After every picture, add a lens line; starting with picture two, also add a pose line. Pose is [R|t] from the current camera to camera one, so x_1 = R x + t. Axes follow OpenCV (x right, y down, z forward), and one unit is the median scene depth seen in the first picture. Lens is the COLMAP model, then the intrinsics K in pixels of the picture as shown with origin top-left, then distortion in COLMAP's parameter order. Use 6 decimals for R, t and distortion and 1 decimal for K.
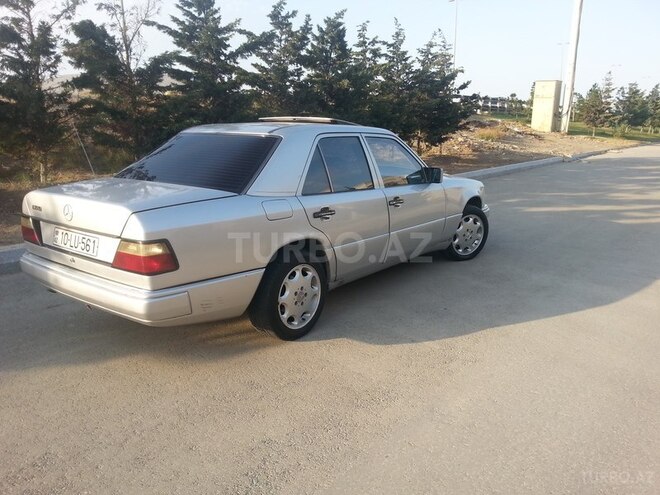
lens RADIAL K [[550.8, 0, 336.8], [0, 550.8, 255.5], [0, 0, 1]] dist [0.019369, -0.059192]
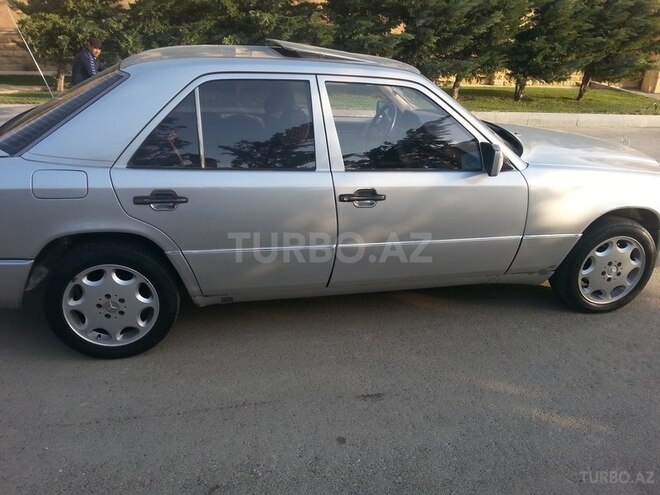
lens RADIAL K [[550.8, 0, 332.9], [0, 550.8, 269.3], [0, 0, 1]] dist [0.019369, -0.059192]
pose [[0.769126, 0.270767, -0.578904, 0.089133], [-0.183719, 0.961255, 0.205514, -0.027406], [0.612121, -0.051710, 0.789071, 0.098323]]
